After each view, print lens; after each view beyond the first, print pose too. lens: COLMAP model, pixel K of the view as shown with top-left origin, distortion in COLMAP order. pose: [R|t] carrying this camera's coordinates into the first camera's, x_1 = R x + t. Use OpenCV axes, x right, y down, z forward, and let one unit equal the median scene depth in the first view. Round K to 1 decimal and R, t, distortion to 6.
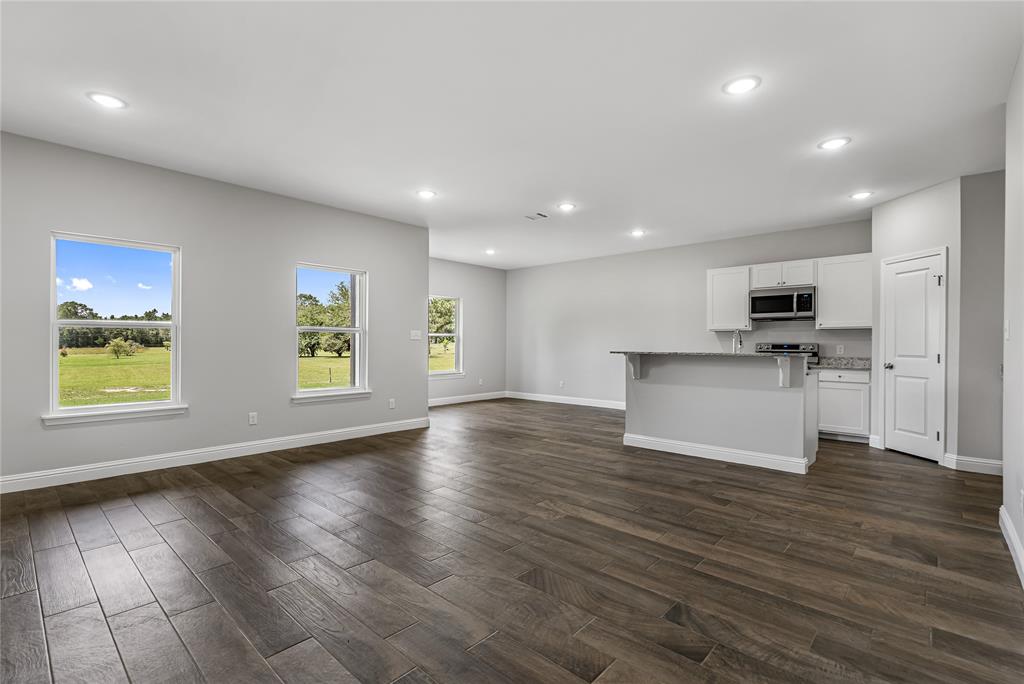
lens RADIAL K [[470.1, 0, 504.9], [0, 470.1, 345.2], [0, 0, 1]] dist [-0.005187, 0.001245]
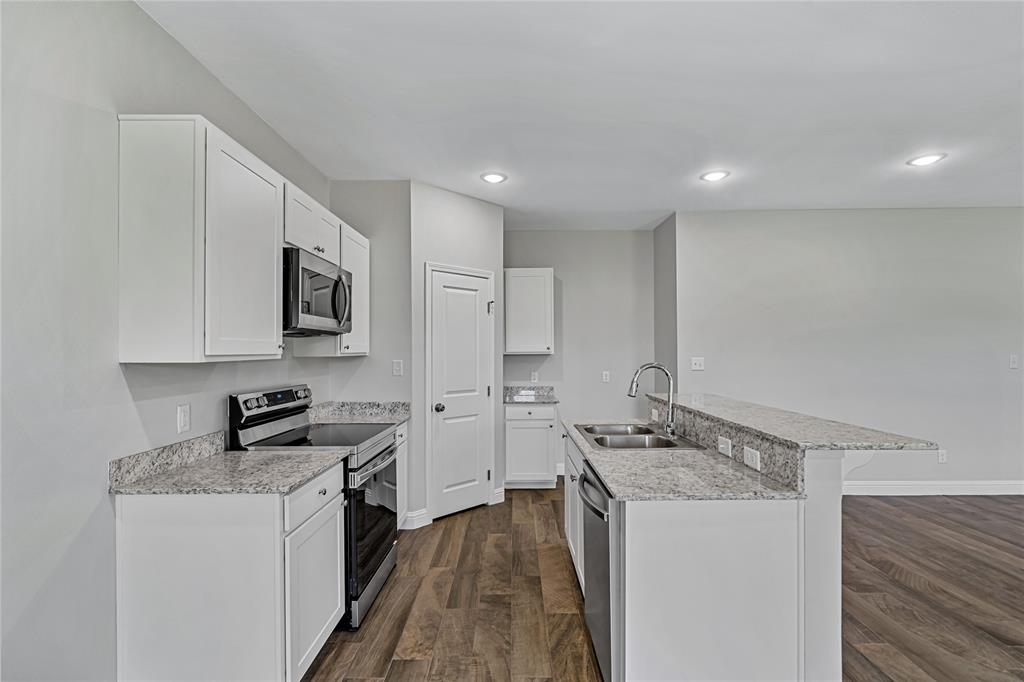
lens RADIAL K [[470.1, 0, 508.7], [0, 470.1, 346.3], [0, 0, 1]] dist [-0.005187, 0.001245]
pose [[-0.669340, 0.005772, 0.742933, 0.191556], [0.004518, 0.999983, -0.003699, -0.051392], [-0.742942, 0.000881, -0.669355, 1.460880]]
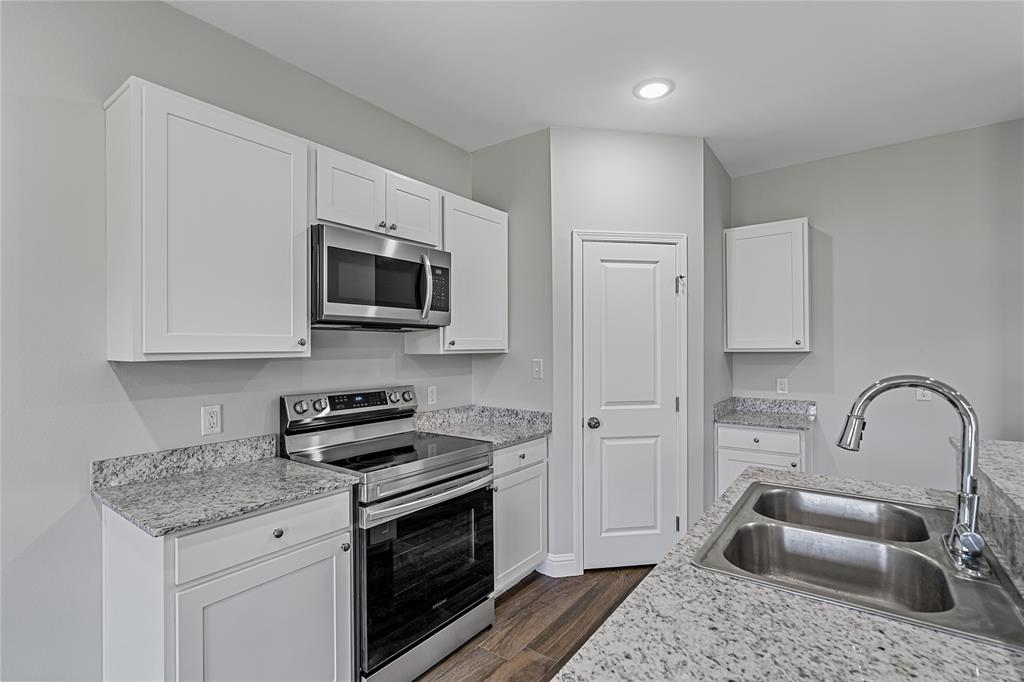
lens RADIAL K [[470.1, 0, 510.8], [0, 470.1, 344.7], [0, 0, 1]] dist [-0.005187, 0.001245]
pose [[-0.104186, 0.003850, 0.994550, 0.277692], [0.009347, 0.999952, -0.002892, -0.049460], [-0.994514, 0.008994, -0.104217, 1.188913]]
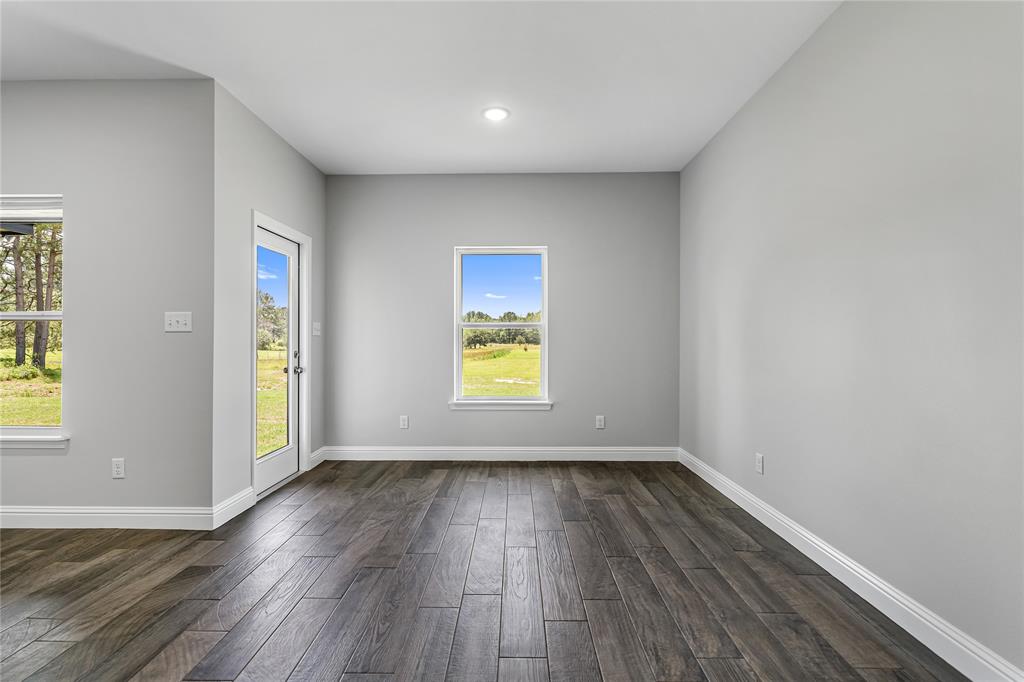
lens RADIAL K [[470.1, 0, 510.6], [0, 470.1, 340.6], [0, 0, 1]] dist [-0.005187, 0.001245]
pose [[0.668324, -0.005593, -0.743849, 0.454057], [0.001407, 0.999979, -0.006255, -0.000185], [0.743869, 0.003134, 0.668318, 1.194960]]
